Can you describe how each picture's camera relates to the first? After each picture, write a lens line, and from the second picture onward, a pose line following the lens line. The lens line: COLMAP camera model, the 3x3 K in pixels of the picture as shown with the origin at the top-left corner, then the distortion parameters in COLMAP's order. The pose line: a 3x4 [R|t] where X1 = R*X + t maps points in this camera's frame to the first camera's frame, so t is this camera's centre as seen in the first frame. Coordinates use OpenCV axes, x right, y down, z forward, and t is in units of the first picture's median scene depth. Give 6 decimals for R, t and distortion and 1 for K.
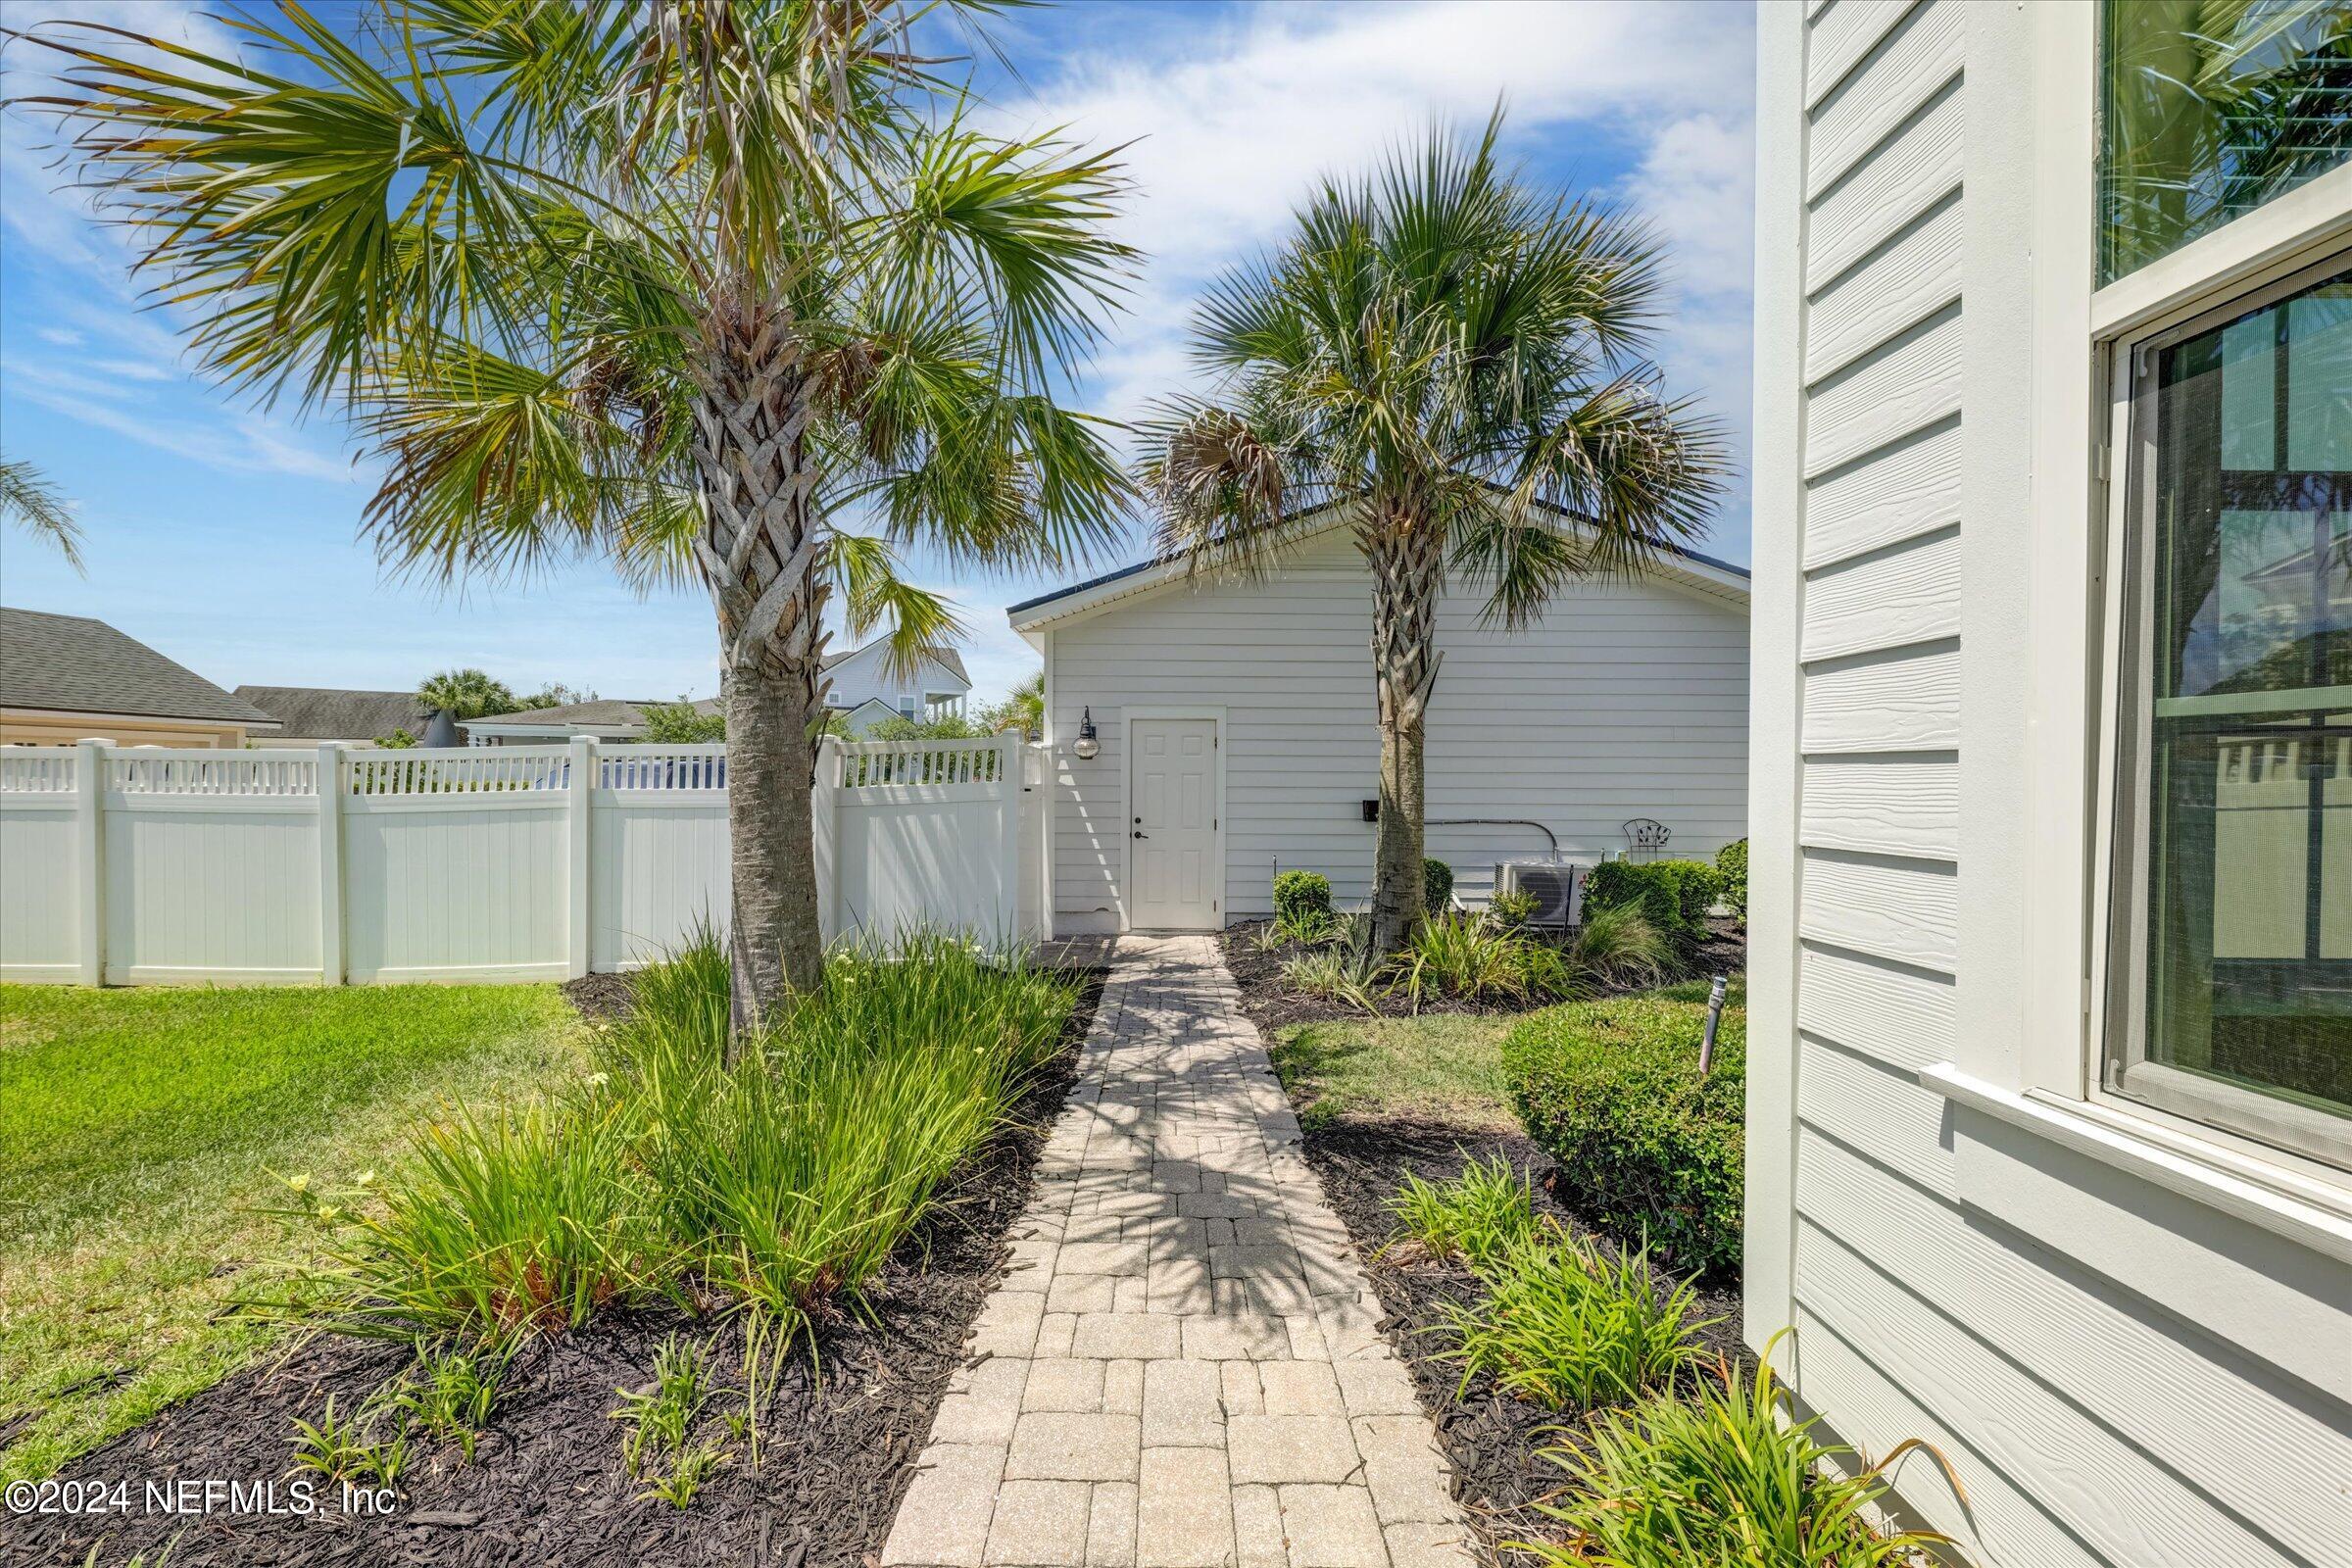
lens RADIAL K [[908.3, 0, 1176.0], [0, 908.3, 784.0], [0, 0, 1]] dist [0.008387, -0.000172]
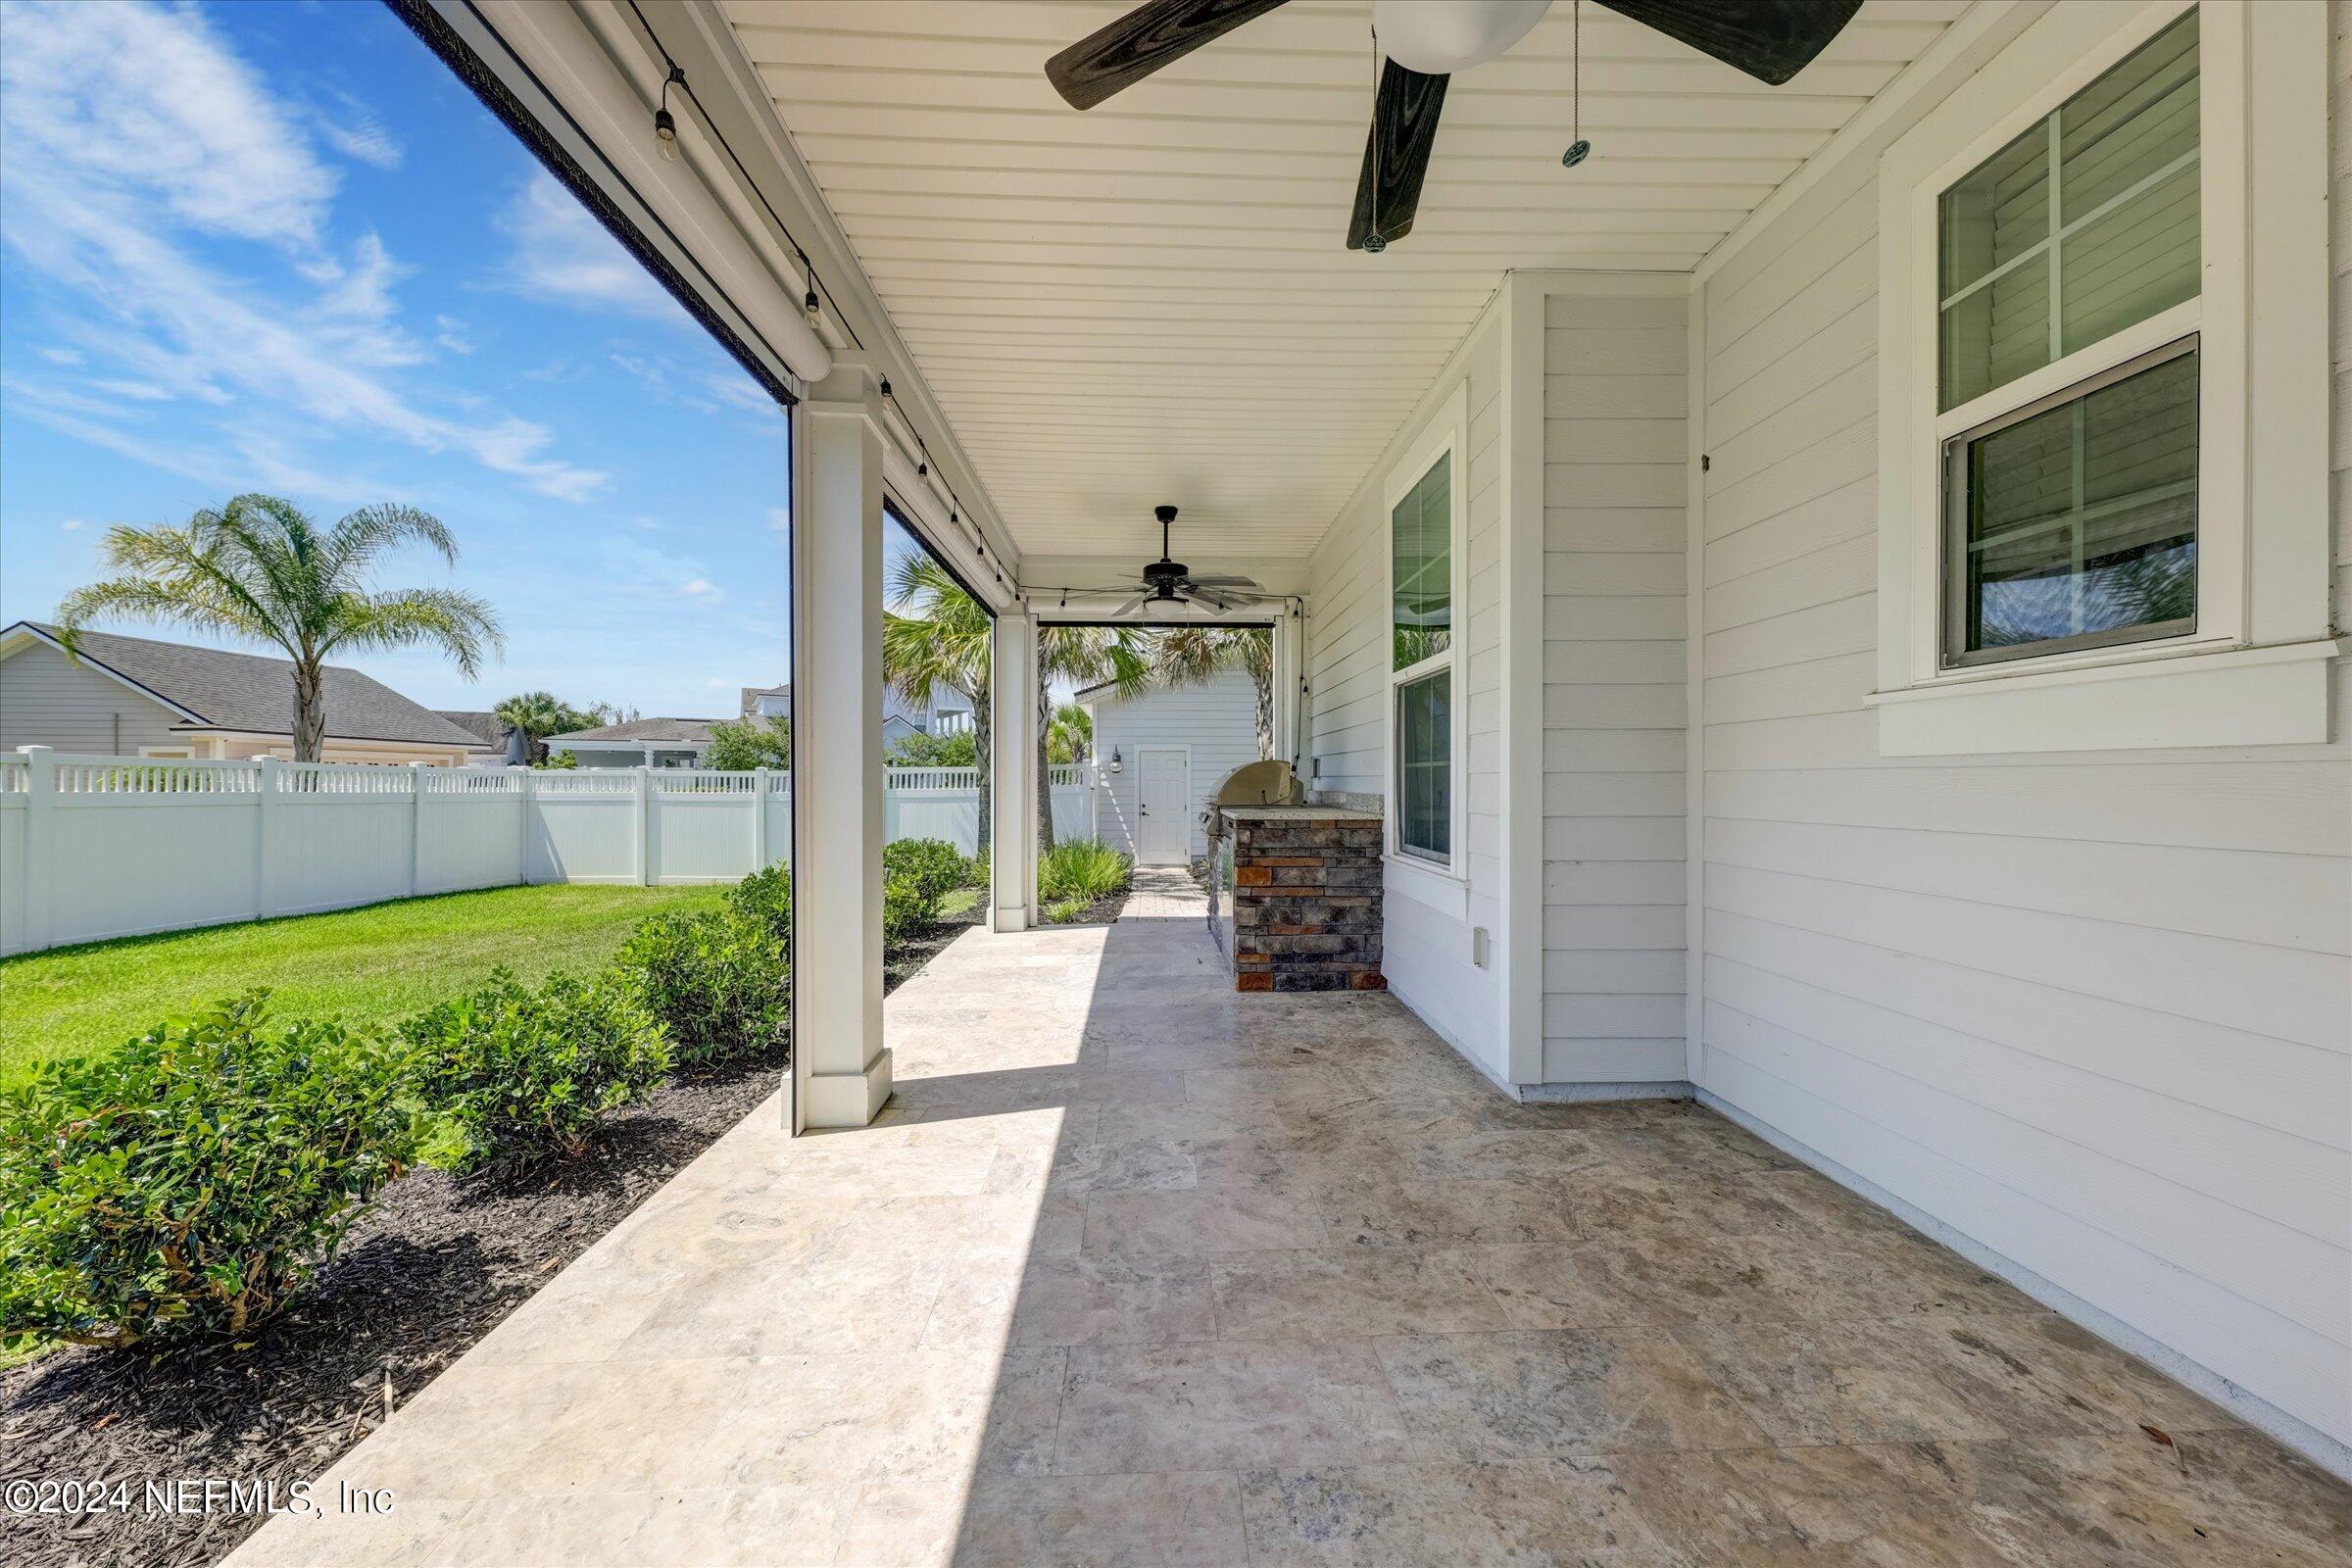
lens RADIAL K [[908.3, 0, 1176.0], [0, 908.3, 784.0], [0, 0, 1]] dist [0.008387, -0.000172]
pose [[0.999715, -0.004975, 0.023368, -0.003632], [0.005138, 0.999963, -0.006943, 0.001853], [-0.023333, 0.007061, 0.999703, -0.162008]]
